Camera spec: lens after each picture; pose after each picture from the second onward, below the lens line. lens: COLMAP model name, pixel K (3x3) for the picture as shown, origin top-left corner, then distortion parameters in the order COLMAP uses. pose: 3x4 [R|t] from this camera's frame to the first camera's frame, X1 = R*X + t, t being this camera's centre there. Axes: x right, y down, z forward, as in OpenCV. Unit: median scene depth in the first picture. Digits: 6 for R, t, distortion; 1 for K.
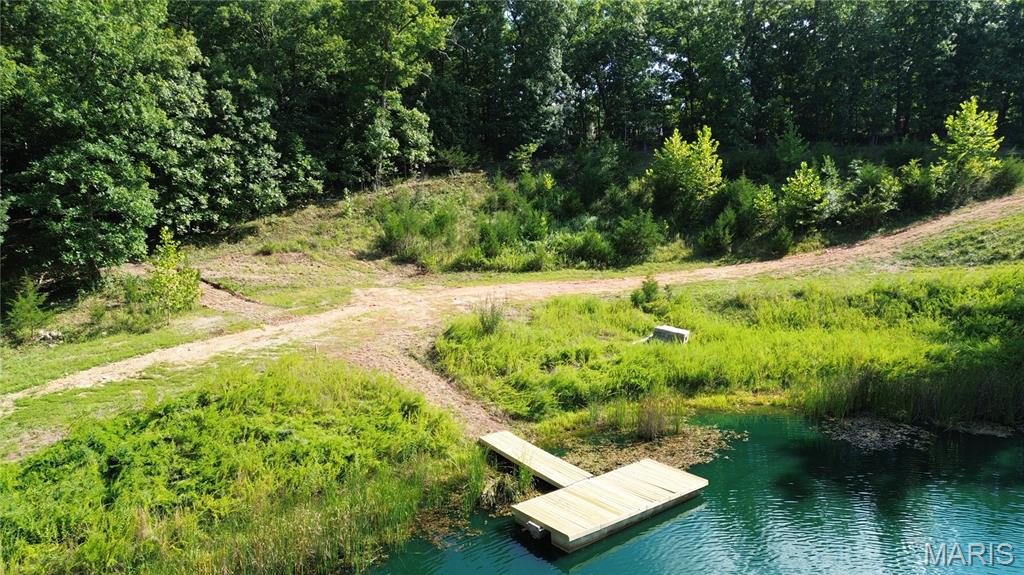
lens RADIAL K [[723.0, 0, 513.1], [0, 723.0, 286.0], [0, 0, 1]] dist [0.077131, -0.074825]
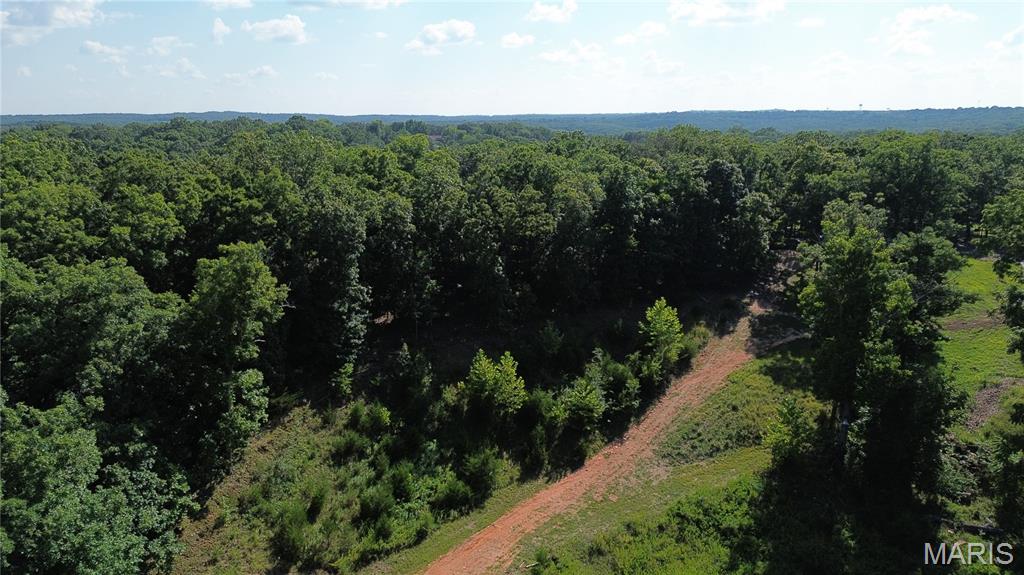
lens RADIAL K [[723.0, 0, 510.6], [0, 723.0, 284.8], [0, 0, 1]] dist [0.077131, -0.074825]
pose [[0.856399, -0.112593, 0.503888, -0.373204], [0.080527, 0.993117, 0.085049, -0.485369], [-0.509995, -0.032260, 0.859572, -0.052031]]
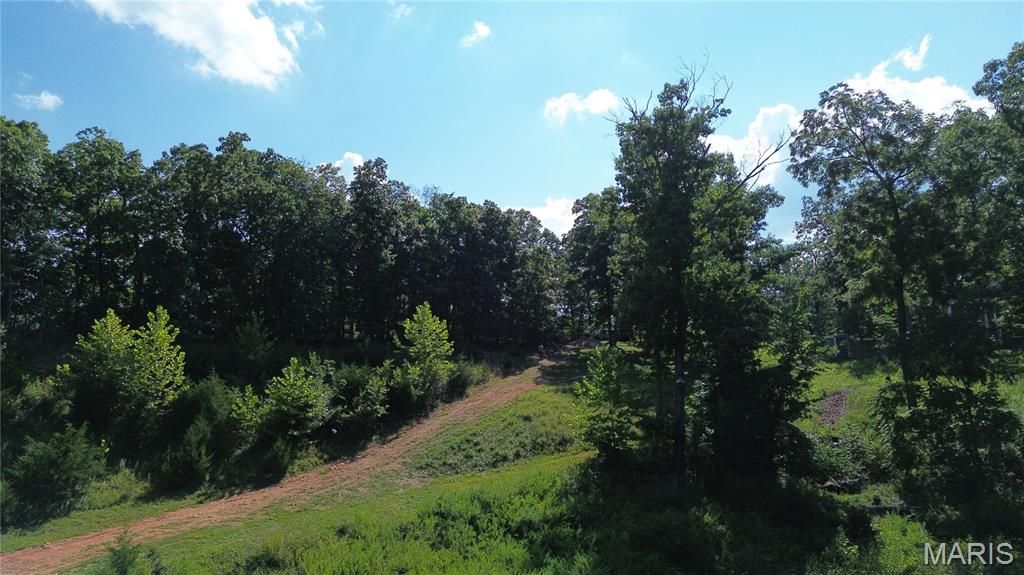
lens RADIAL K [[723.0, 0, 510.6], [0, 723.0, 284.7], [0, 0, 1]] dist [0.077131, -0.074825]
pose [[0.680252, 0.102613, 0.725760, -0.036218], [0.114123, 0.963250, -0.243158, -0.024068], [-0.724039, 0.248235, 0.643542, 0.296602]]
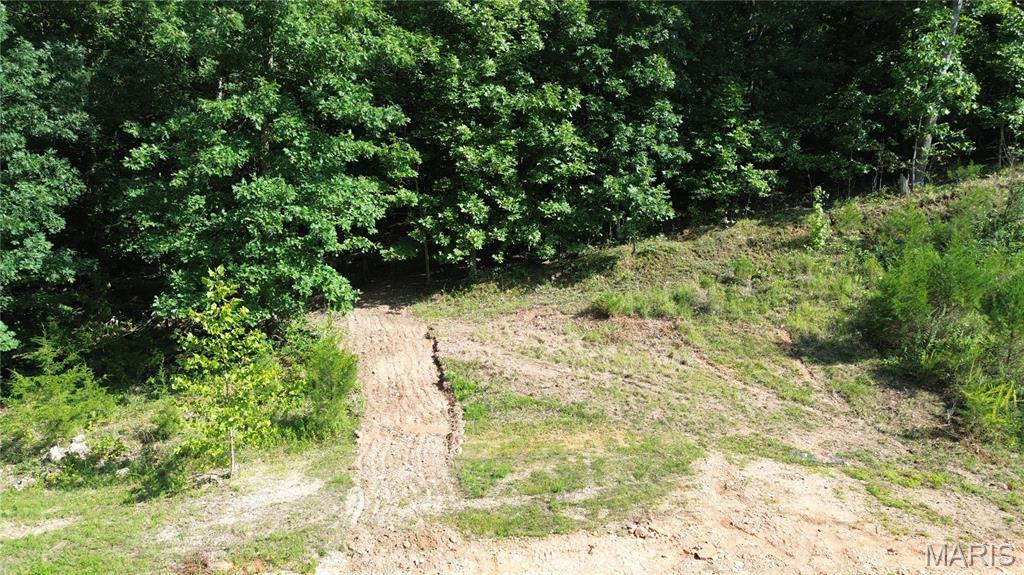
lens RADIAL K [[723.0, 0, 514.2], [0, 723.0, 291.5], [0, 0, 1]] dist [0.077131, -0.074825]
pose [[0.696177, 0.126199, -0.706691, -0.026864], [-0.115616, 0.991286, 0.063126, -0.076820], [0.708499, 0.037758, 0.704701, 0.545621]]
